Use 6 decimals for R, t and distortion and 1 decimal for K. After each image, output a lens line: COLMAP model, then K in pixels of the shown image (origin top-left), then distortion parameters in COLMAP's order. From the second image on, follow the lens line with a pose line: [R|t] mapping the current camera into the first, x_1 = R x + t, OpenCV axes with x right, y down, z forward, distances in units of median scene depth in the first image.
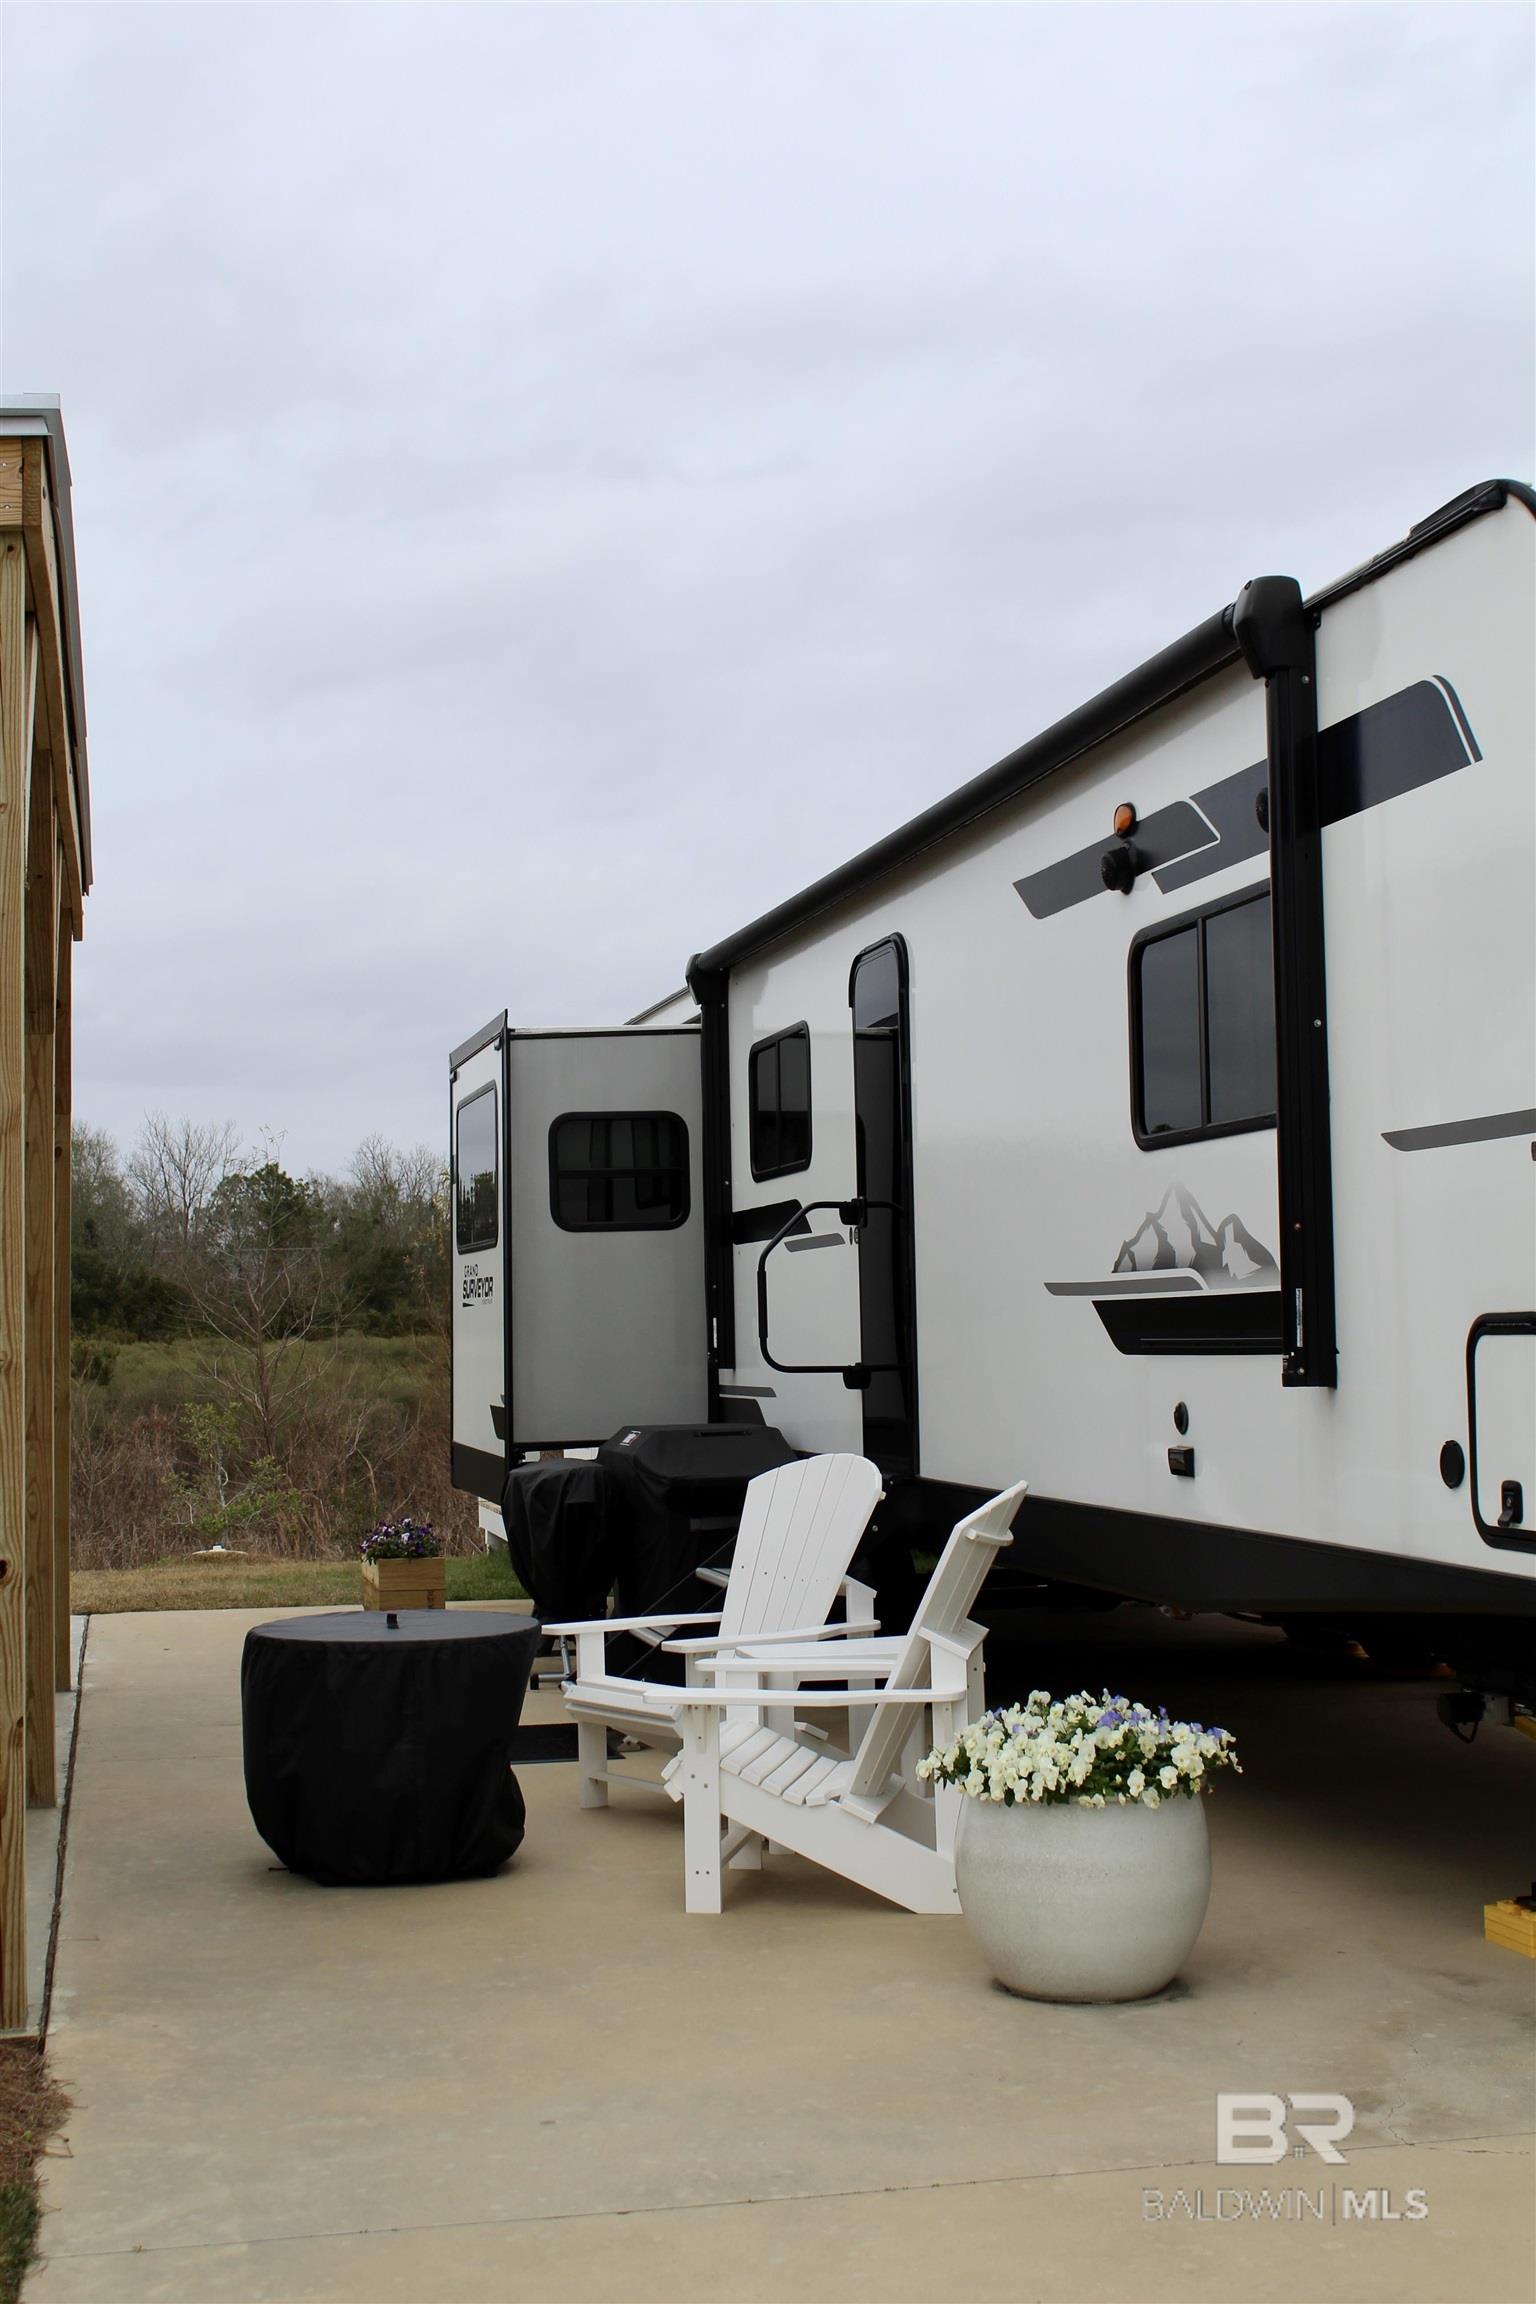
lens RADIAL K [[2904.1, 0, 768.0], [0, 2904.1, 1152.0], [0, 0, 1]] dist [-0.071683, 0.076831]
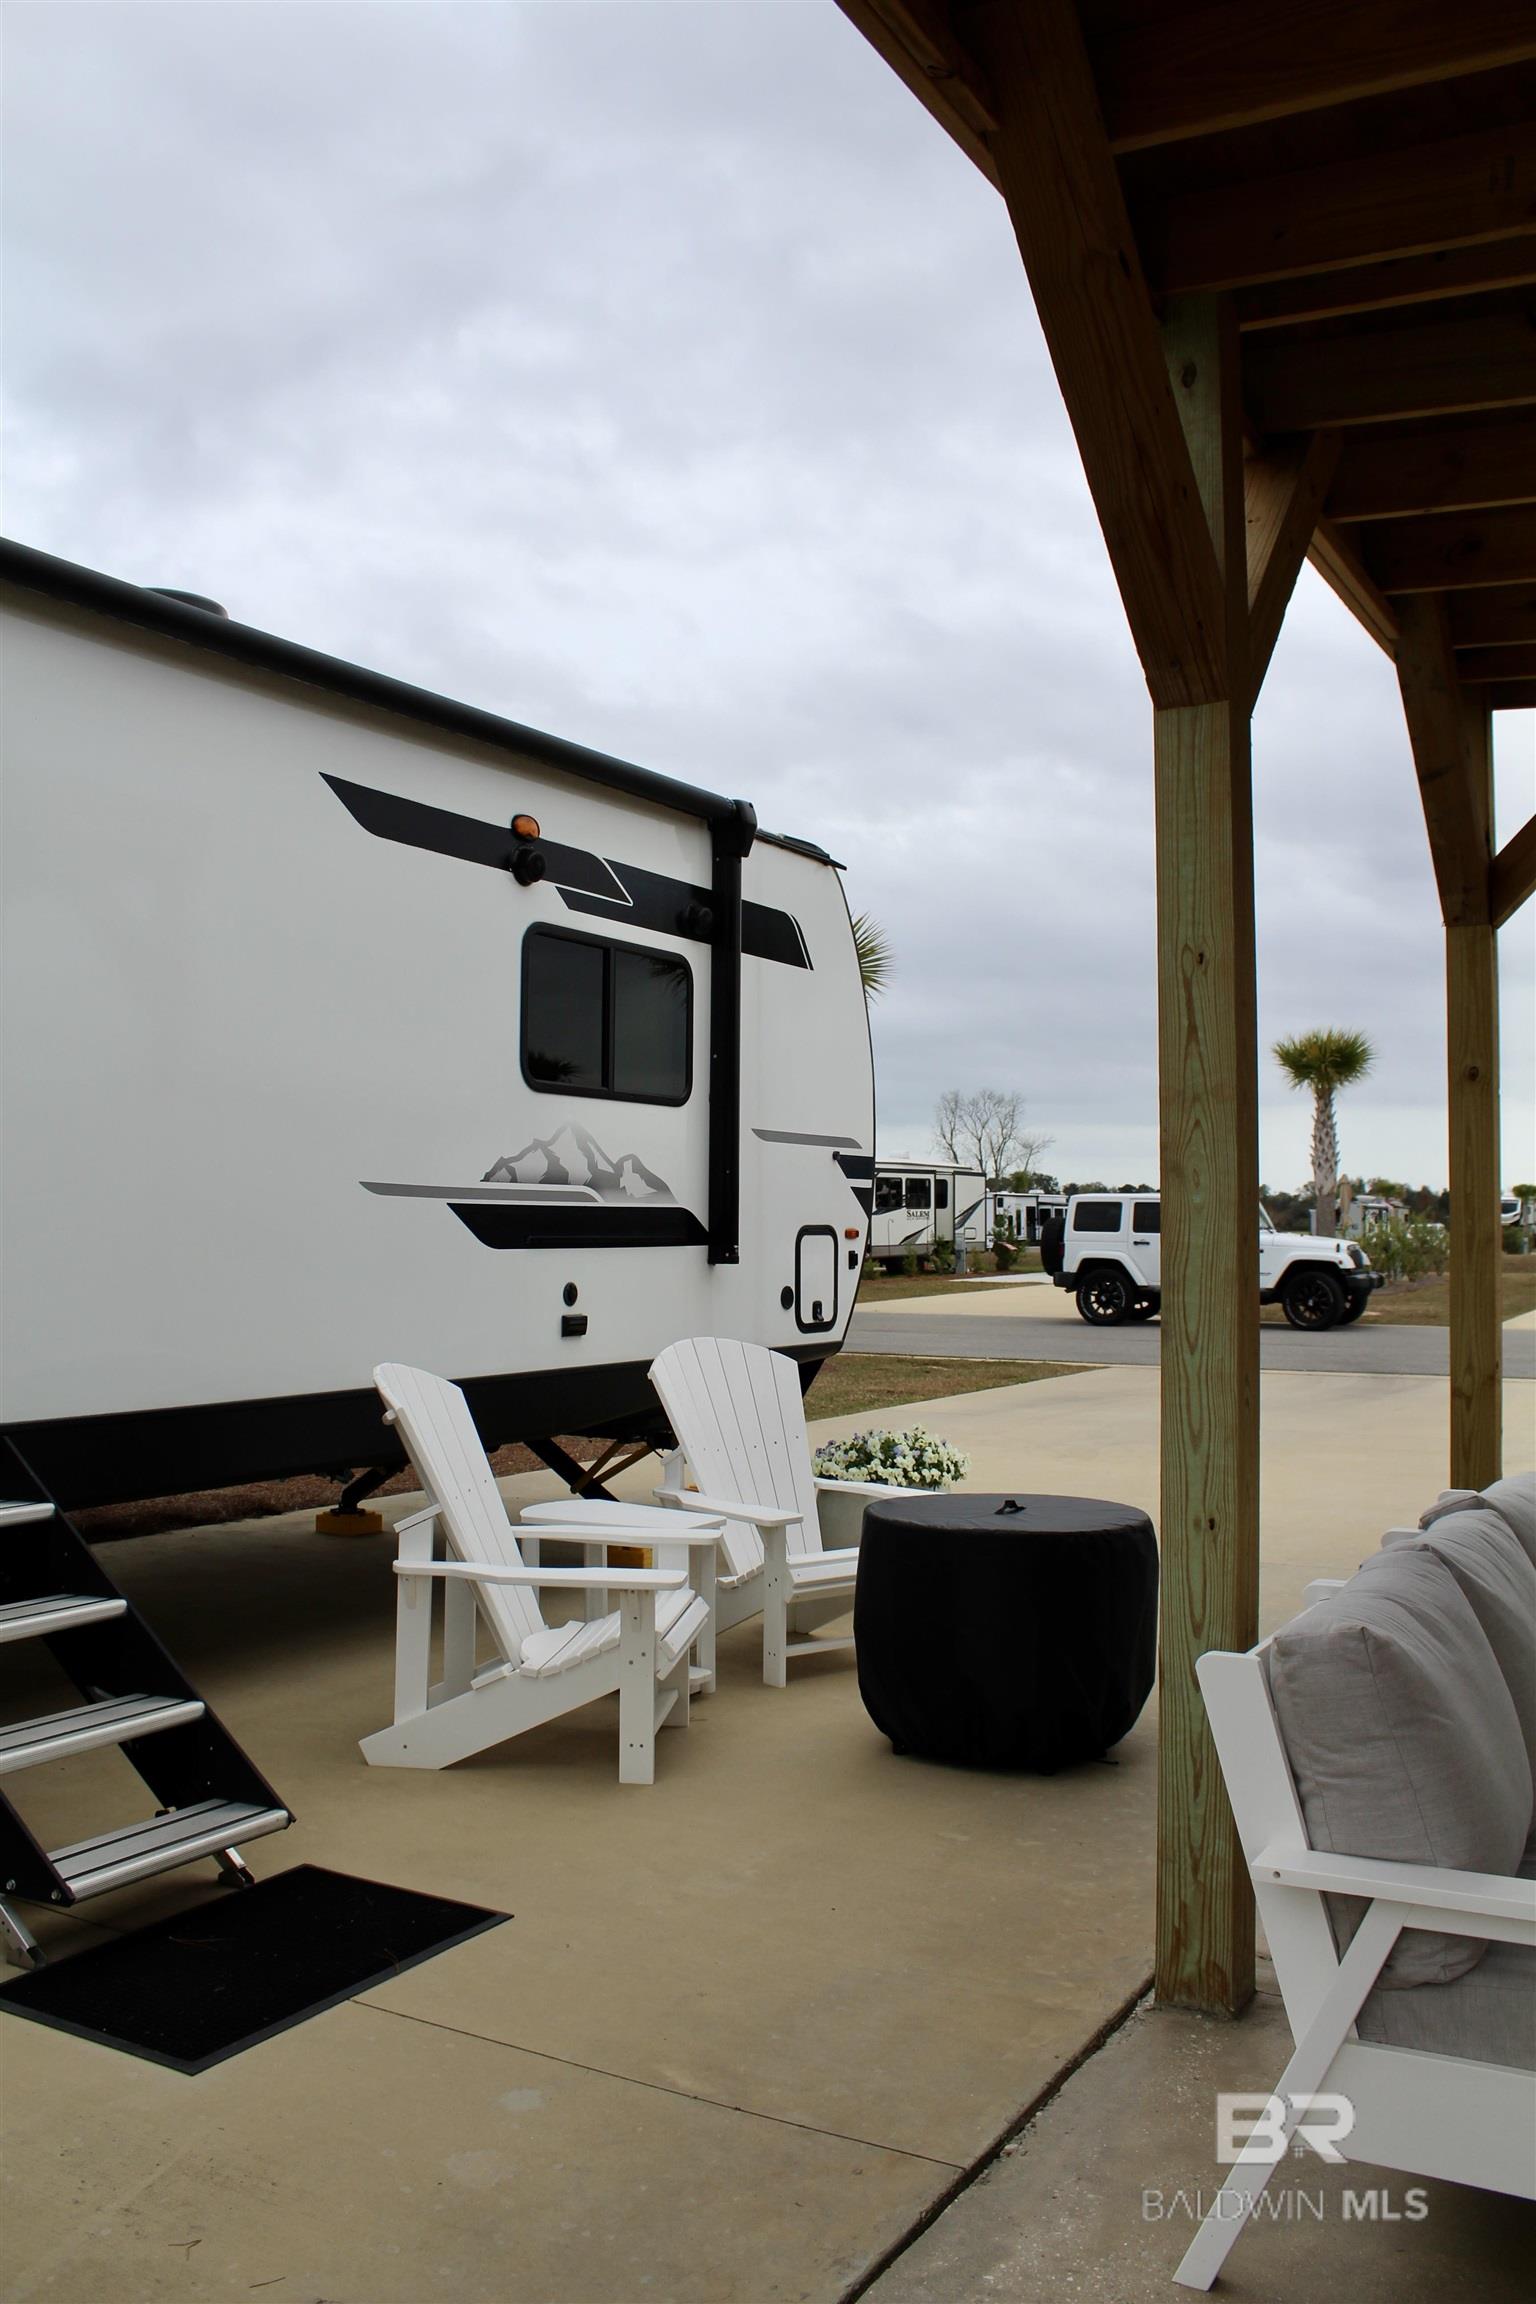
lens RADIAL K [[1916.1, 0, 756.6], [0, 1916.1, 1145.6], [0, 0, 1]] dist [-0.164521, 0.142718]
pose [[-0.734873, 0.040221, 0.677011, -0.508540], [-0.036686, 0.994421, -0.098901, 0.102466], [-0.677212, -0.097517, -0.729298, 1.522855]]
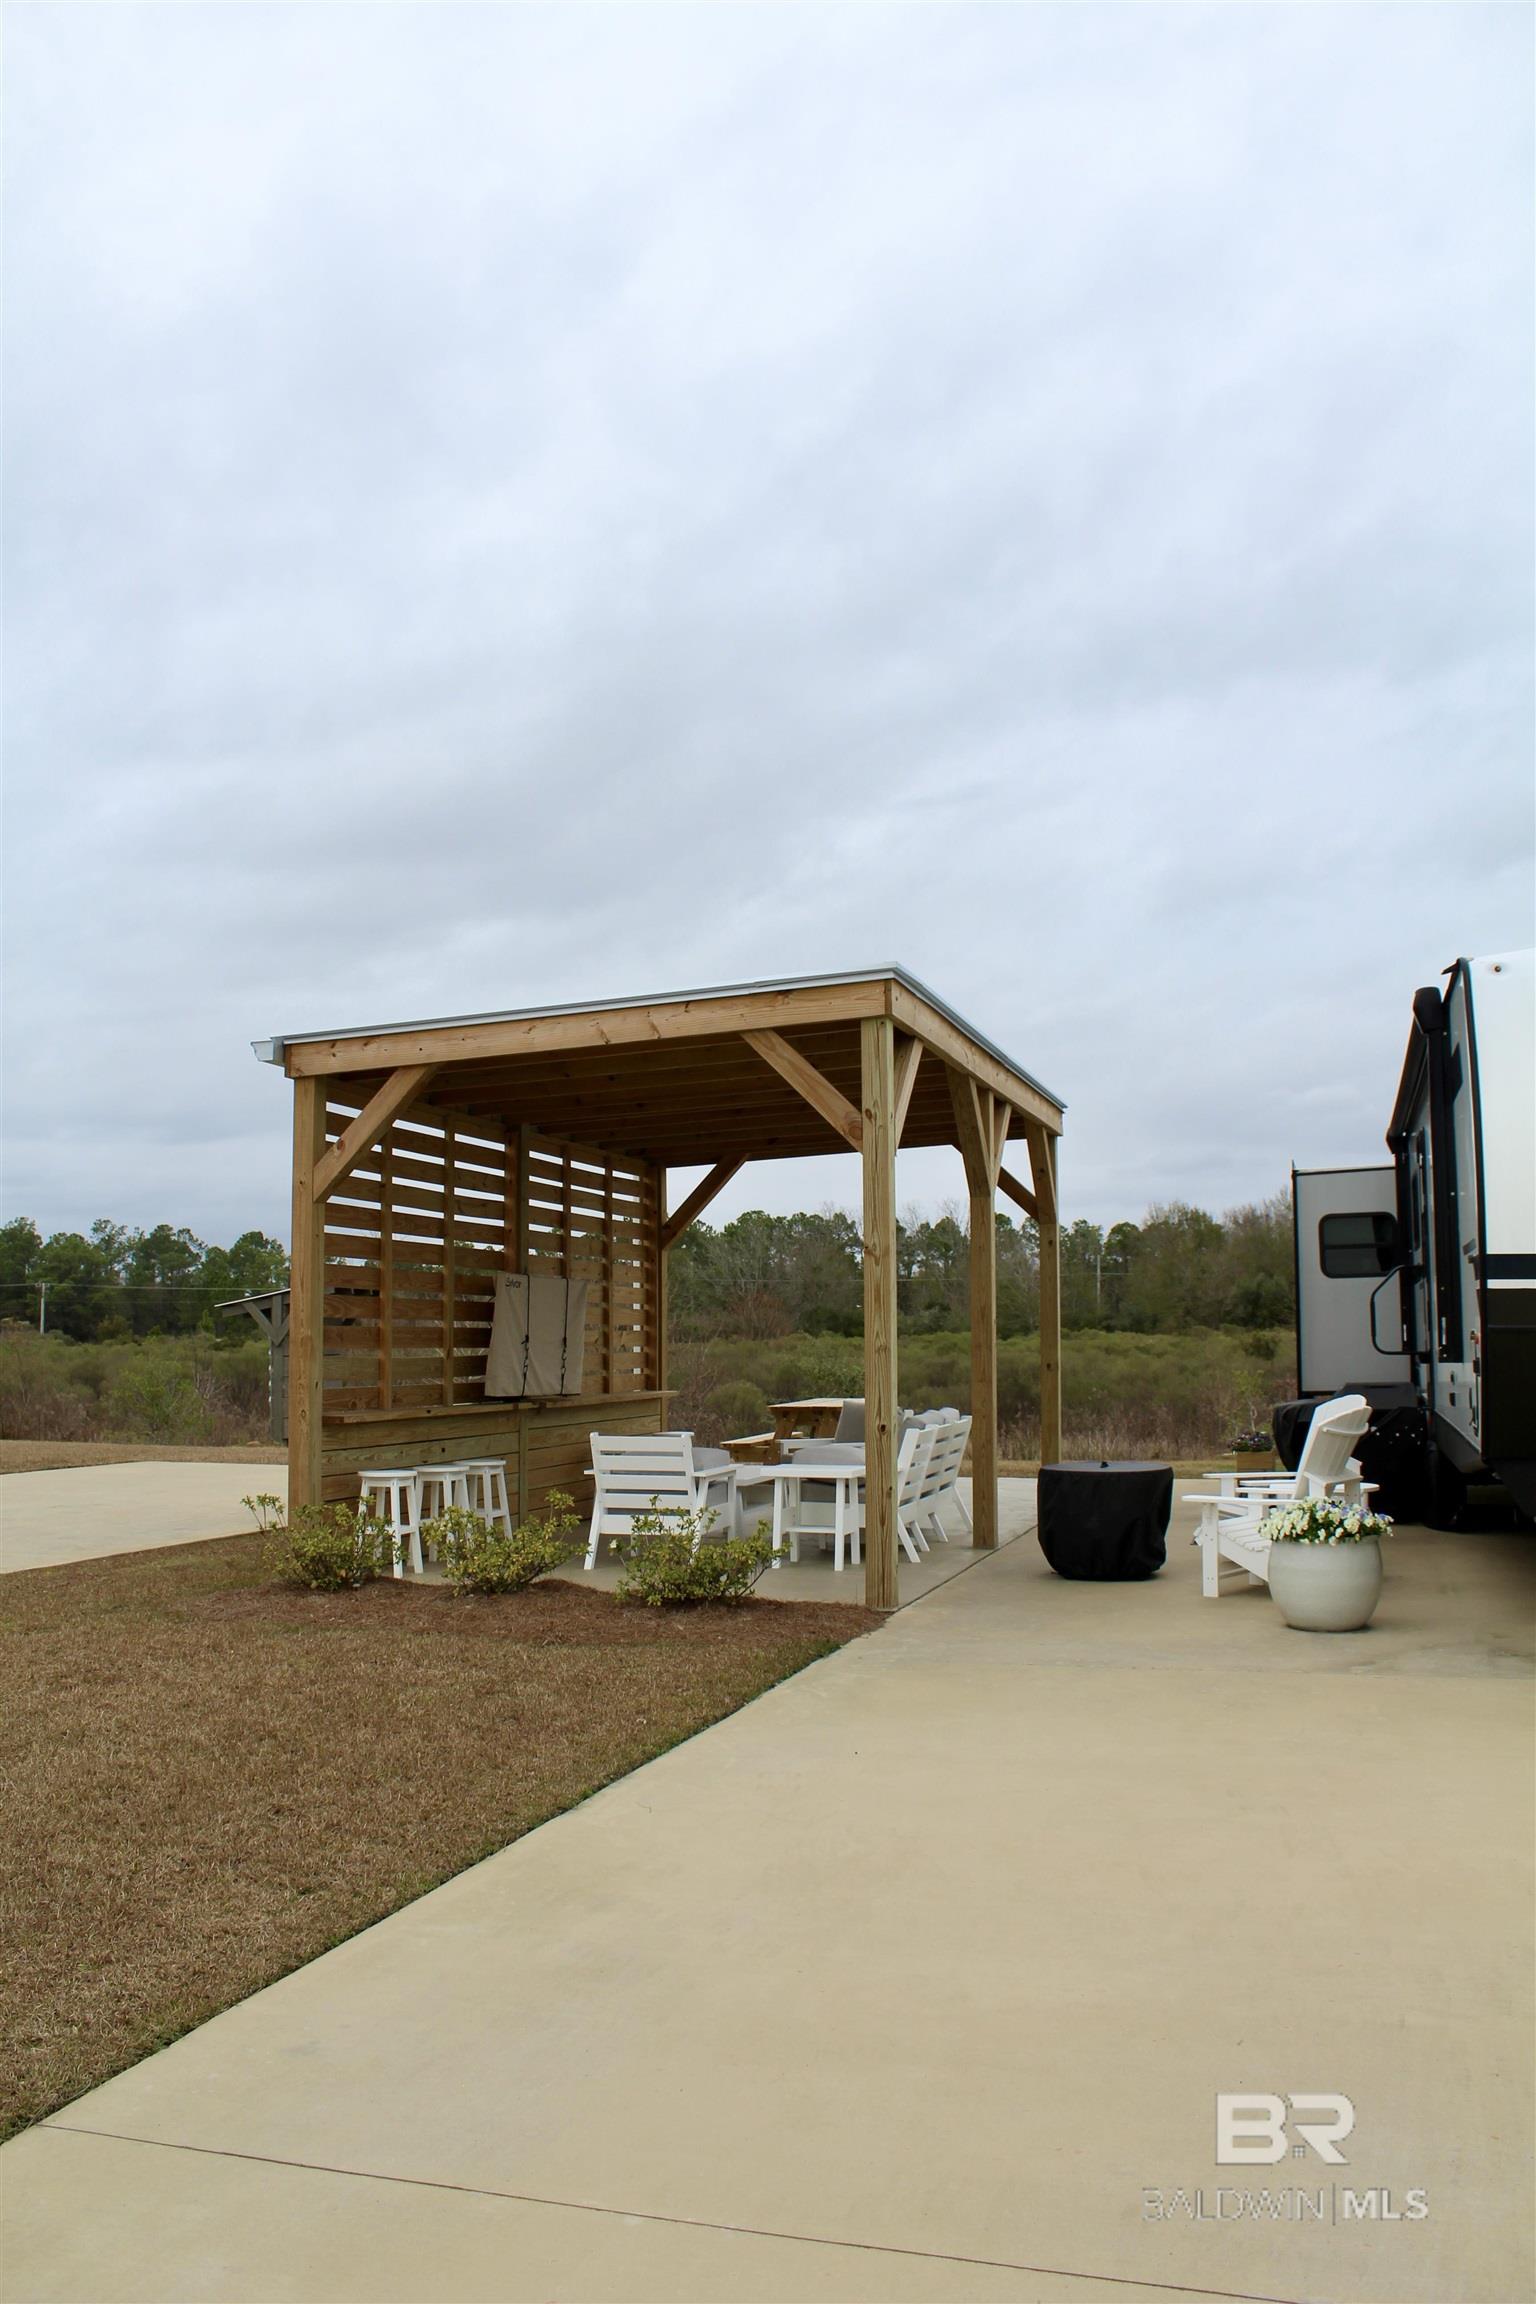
lens RADIAL K [[1916.1, 0, 756.6], [0, 1916.1, 1145.6], [0, 0, 1]] dist [-0.164521, 0.142718]
pose [[0.866097, -0.038597, -0.498383, 0.364866], [0.022428, 0.999011, -0.038393, -0.031806], [0.499372, 0.022074, 0.866106, -0.388802]]
